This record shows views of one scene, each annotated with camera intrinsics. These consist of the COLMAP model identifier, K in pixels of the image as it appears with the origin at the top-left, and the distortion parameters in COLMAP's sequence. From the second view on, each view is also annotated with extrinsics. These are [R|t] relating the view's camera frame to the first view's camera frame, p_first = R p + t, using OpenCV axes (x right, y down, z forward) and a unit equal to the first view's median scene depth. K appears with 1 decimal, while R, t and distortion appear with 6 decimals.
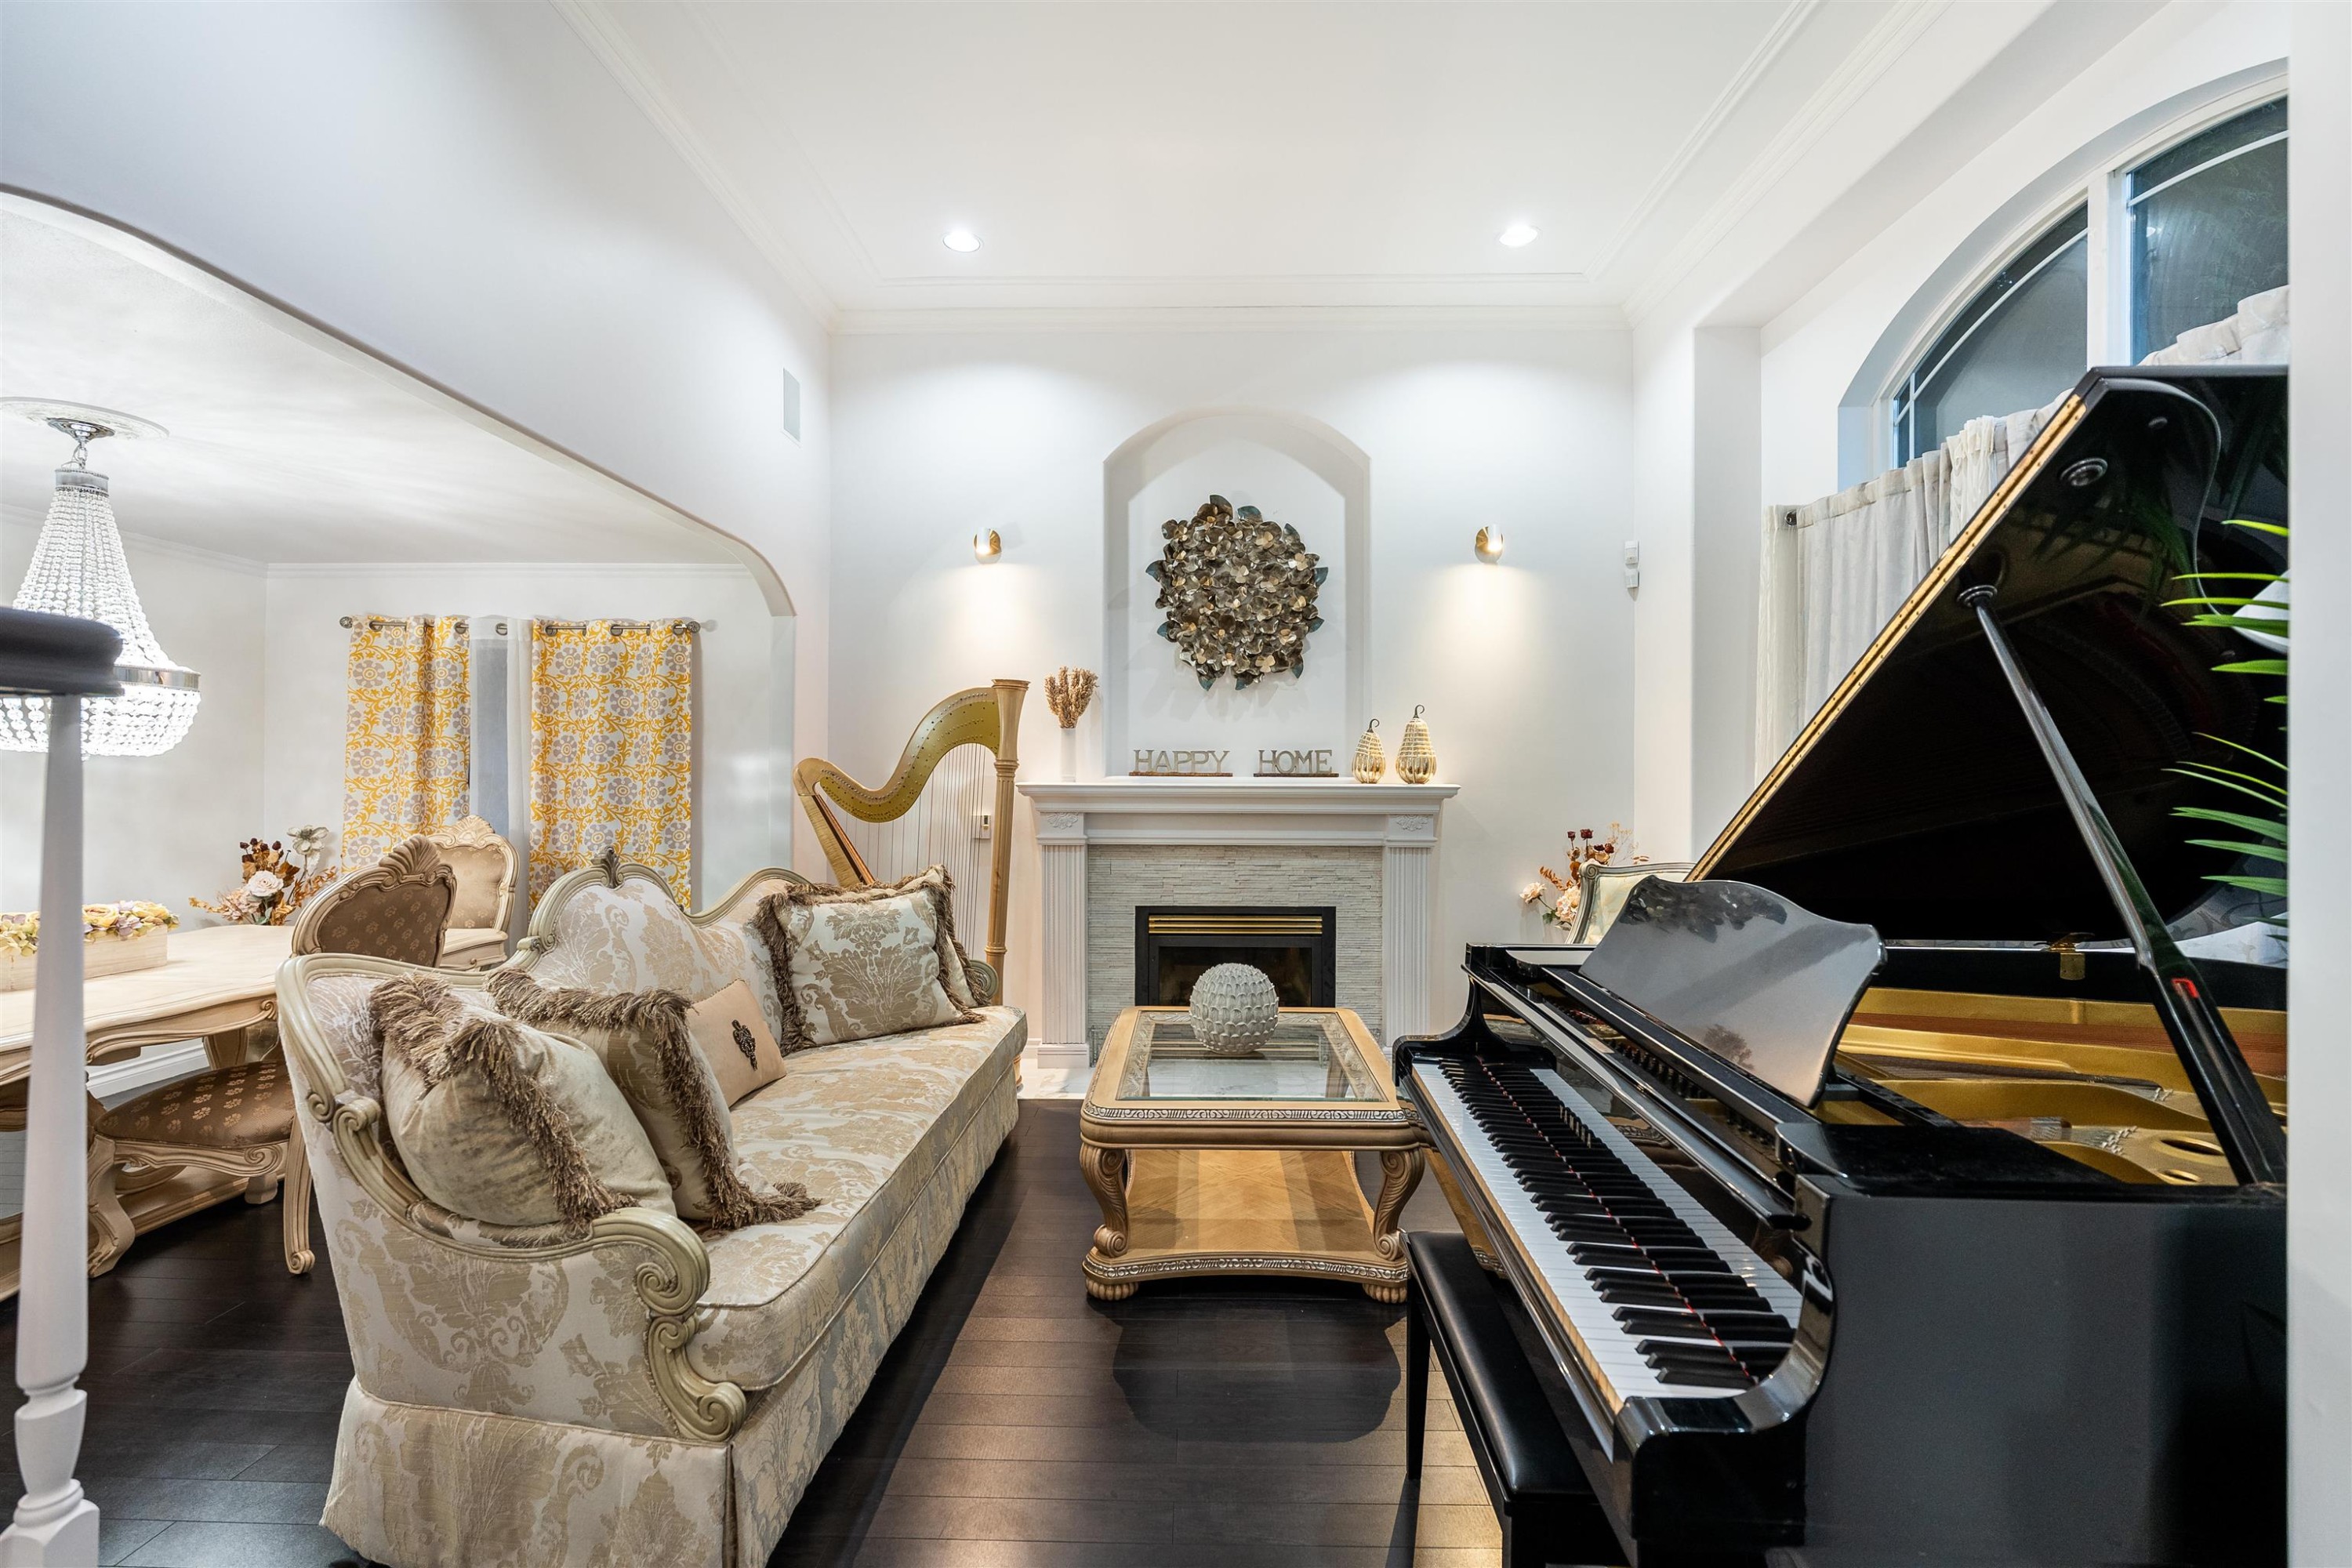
lens RADIAL K [[1035.6, 0, 1173.4], [0, 1035.6, 775.0], [0, 0, 1]] dist [-0.003958, 0.001280]
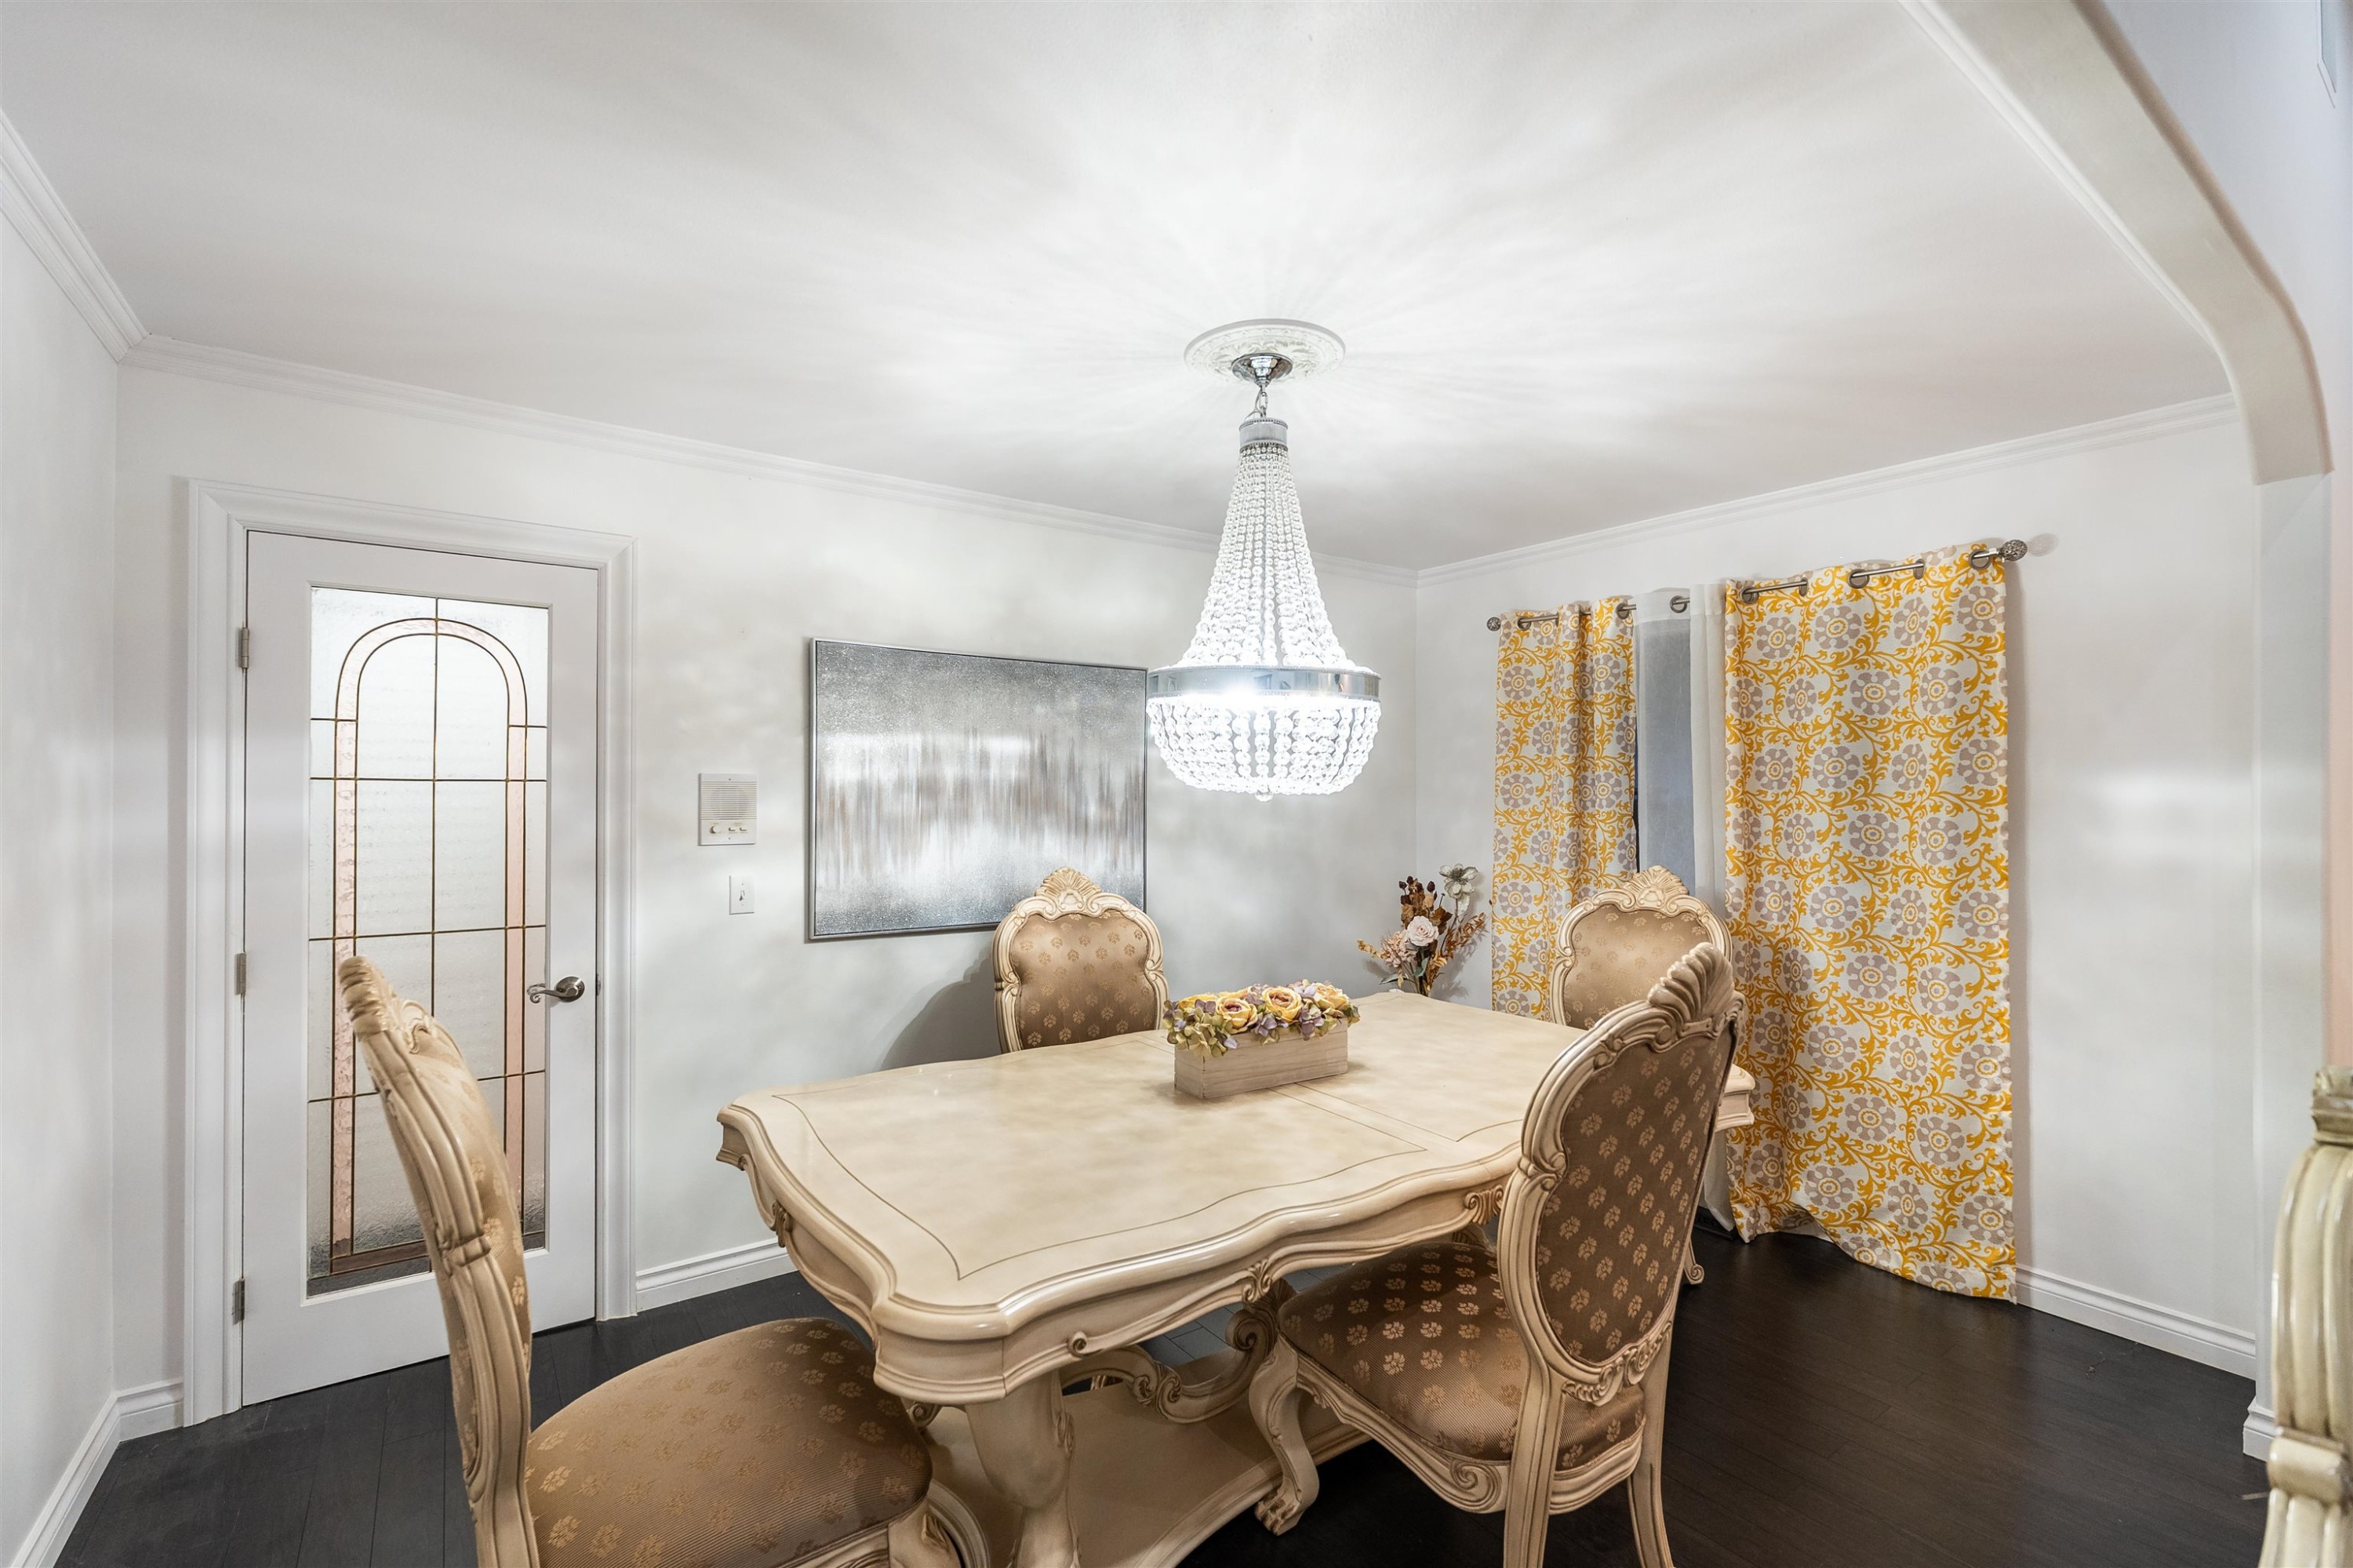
lens RADIAL K [[1036.0, 0, 1180.2], [0, 1036.0, 780.5], [0, 0, 1]] dist [-0.003958, 0.001280]
pose [[0.607904, -0.012899, -0.793906, -0.292423], [0.005238, 0.999911, -0.012235, -0.011883], [0.793993, 0.003279, 0.607918, 0.290766]]
